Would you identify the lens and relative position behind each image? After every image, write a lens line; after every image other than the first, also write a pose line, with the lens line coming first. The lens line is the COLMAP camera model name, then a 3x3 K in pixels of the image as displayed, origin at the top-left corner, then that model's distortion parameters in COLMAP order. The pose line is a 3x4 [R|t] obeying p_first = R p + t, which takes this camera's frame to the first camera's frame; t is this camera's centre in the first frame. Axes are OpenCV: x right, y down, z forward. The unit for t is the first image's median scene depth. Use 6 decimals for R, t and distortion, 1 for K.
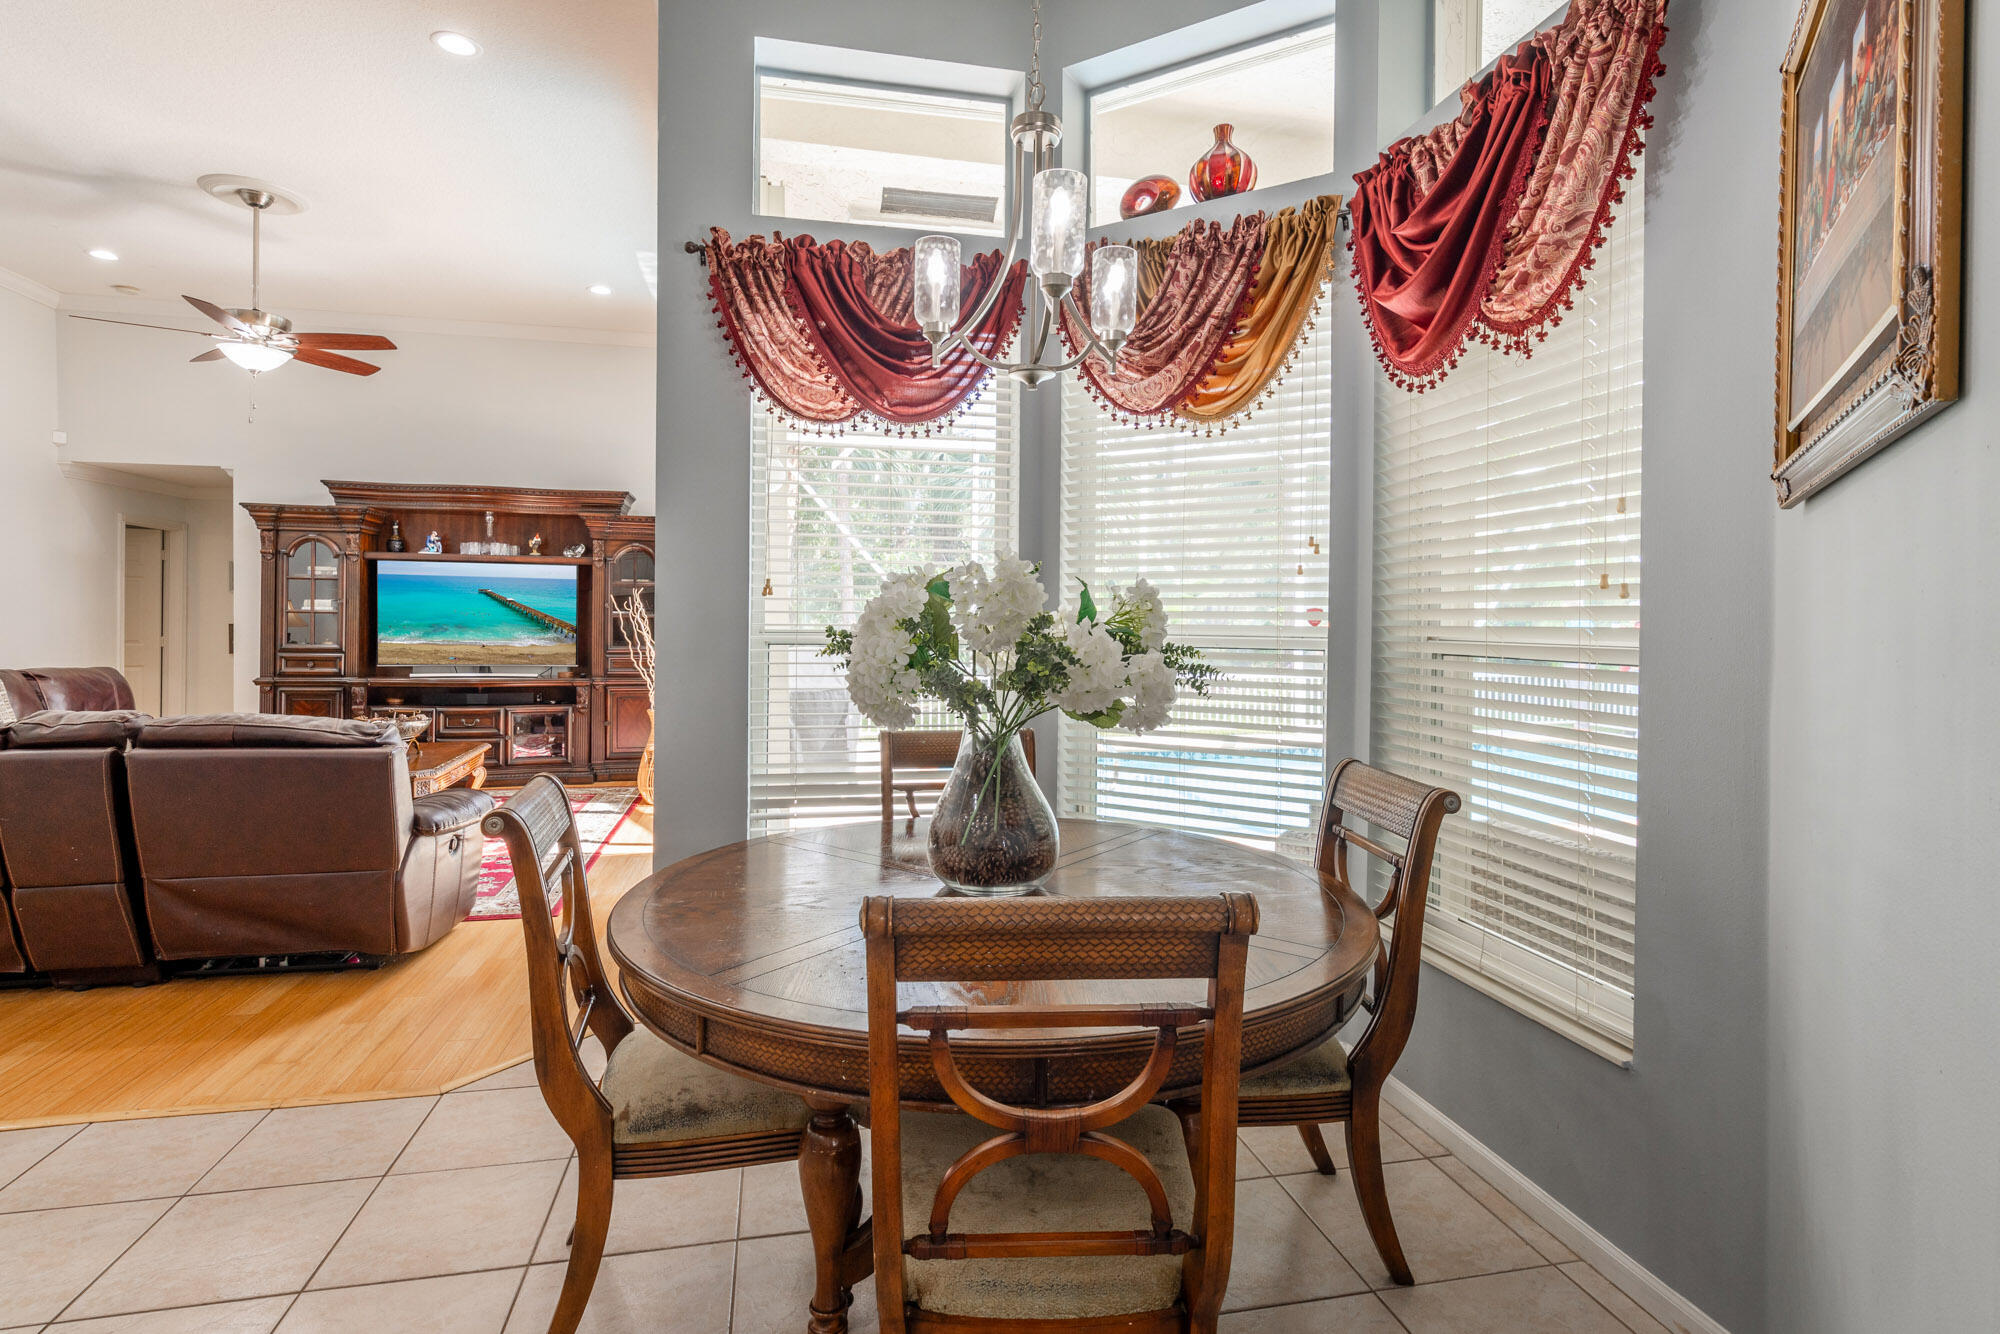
lens RADIAL K [[975.6, 0, 967.5], [0, 975.6, 623.2], [0, 0, 1]] dist [-0.001833, 0.002691]
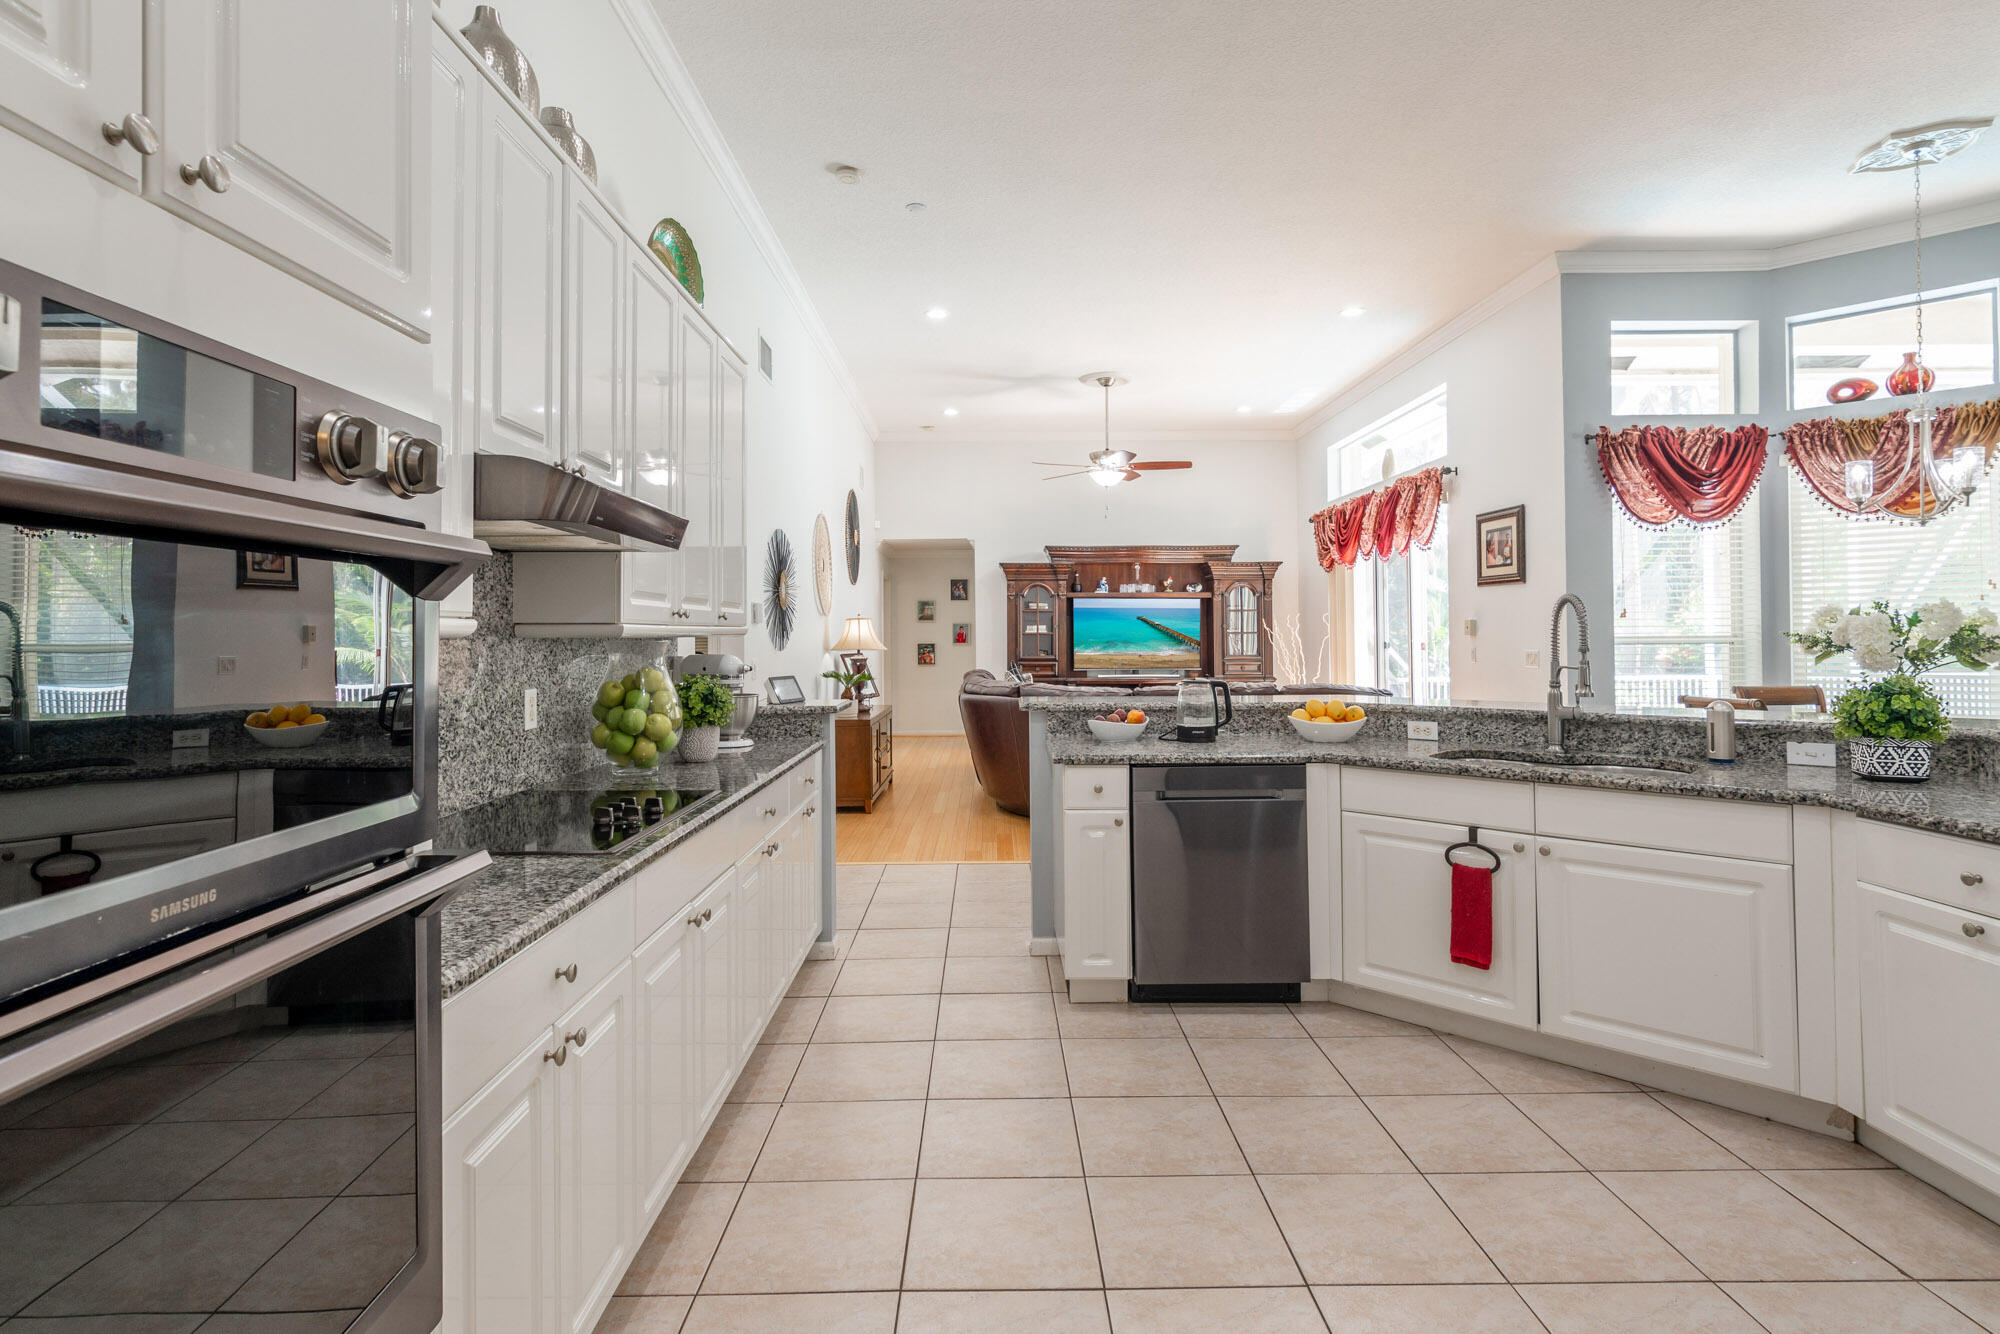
lens RADIAL K [[975.6, 0, 954.8], [0, 975.6, 617.8], [0, 0, 1]] dist [-0.001833, 0.002691]
pose [[0.979749, -0.019896, -0.199238, -0.496616], [0.015027, 0.999551, -0.025920, 0.000654], [0.199664, 0.022401, 0.979608, -0.493845]]
